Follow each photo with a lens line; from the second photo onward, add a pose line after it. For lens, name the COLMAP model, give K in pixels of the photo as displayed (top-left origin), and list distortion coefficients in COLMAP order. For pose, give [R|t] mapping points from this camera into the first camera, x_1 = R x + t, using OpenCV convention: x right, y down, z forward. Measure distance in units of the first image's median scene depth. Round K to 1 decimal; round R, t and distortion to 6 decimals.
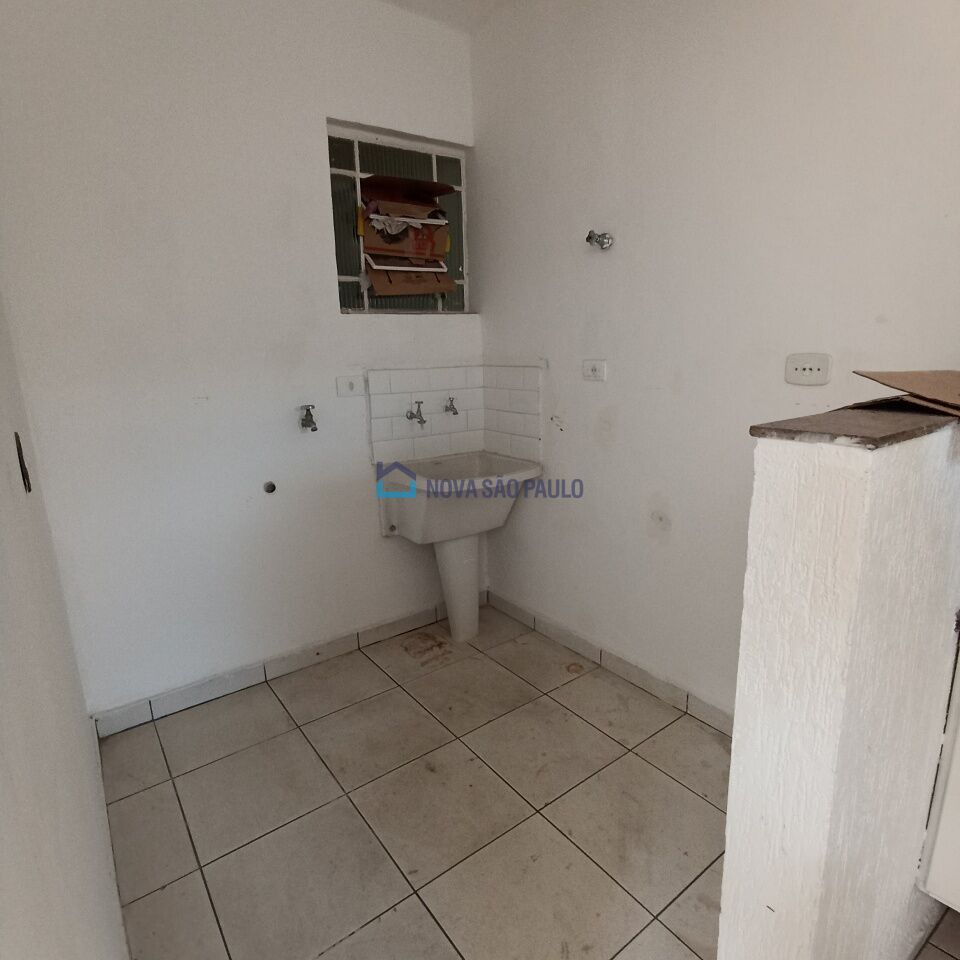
lens RADIAL K [[583.2, 0, 478.4], [0, 583.2, 479.2], [0, 0, 1]] dist [0.003514, -0.007149]
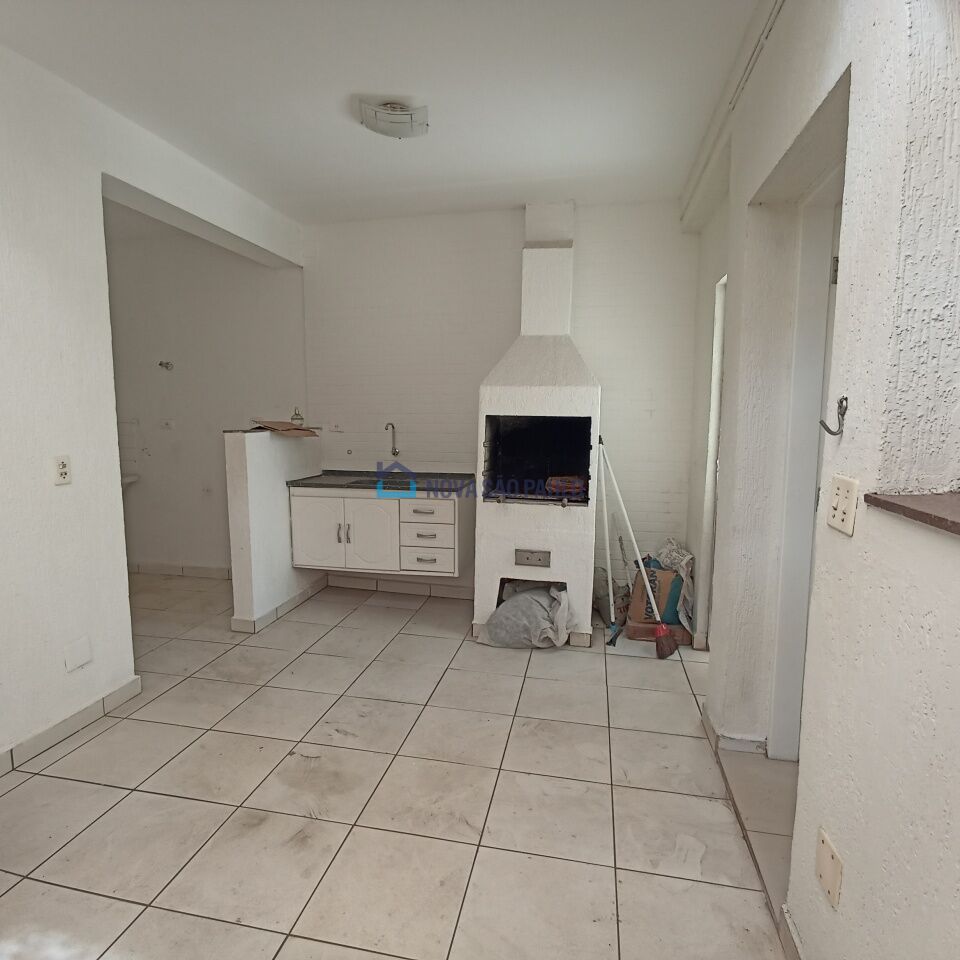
lens RADIAL K [[583.2, 0, 476.8], [0, 583.2, 481.2], [0, 0, 1]] dist [0.003514, -0.007149]
pose [[0.745196, -0.048556, 0.665076, -0.393279], [0.128585, 0.989091, -0.071864, 0.322582], [-0.654331, 0.139072, 0.743310, -1.309398]]
